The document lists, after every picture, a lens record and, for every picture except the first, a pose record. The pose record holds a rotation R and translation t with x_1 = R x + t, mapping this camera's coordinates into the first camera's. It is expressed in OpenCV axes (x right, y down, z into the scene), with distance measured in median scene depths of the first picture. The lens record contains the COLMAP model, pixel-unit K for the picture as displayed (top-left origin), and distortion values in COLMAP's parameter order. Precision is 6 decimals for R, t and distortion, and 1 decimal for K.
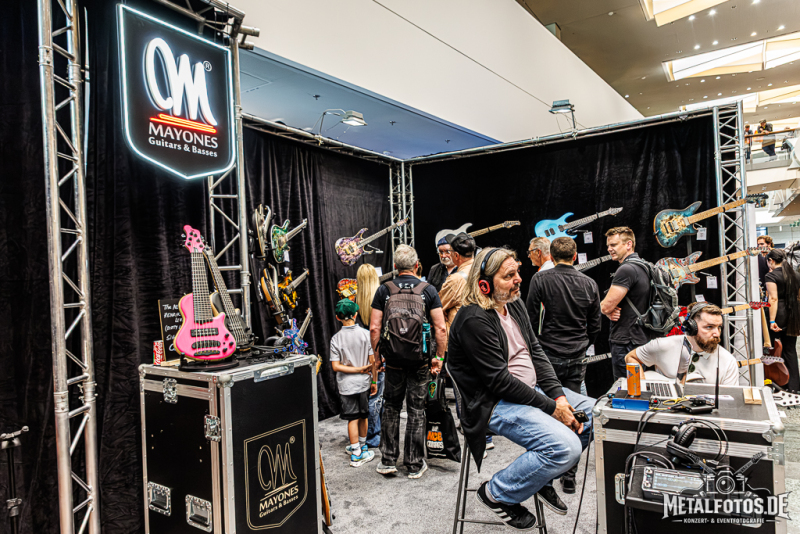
lens RADIAL K [[532.3, 0, 400.0], [0, 532.3, 271.0], [0, 0, 1]] dist [0.008183, -0.001538]
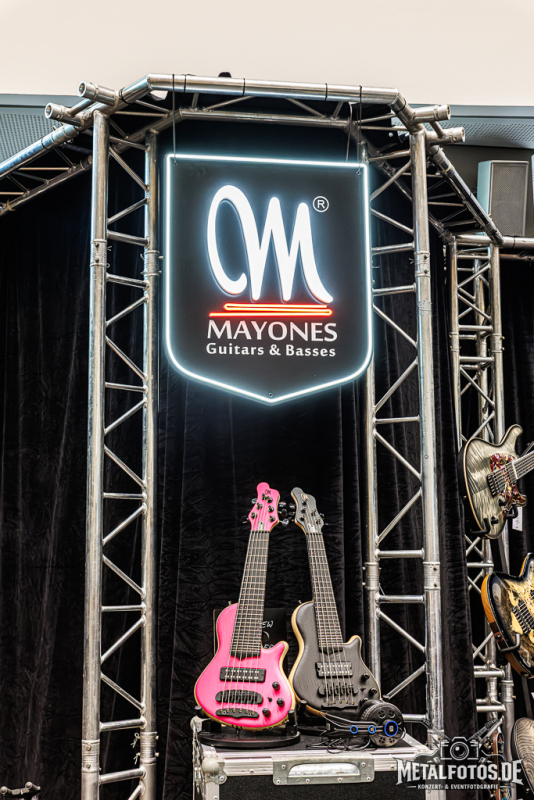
lens RADIAL K [[1043.1, 0, 266.5], [0, 1043.1, 398.0], [0, 0, 1]] dist [0.006262, 0.000000]
pose [[0.649459, -0.076606, -0.756528, 0.477651], [-0.017488, 0.993144, -0.115579, -0.046115], [0.760195, 0.088294, 0.643667, 0.262939]]
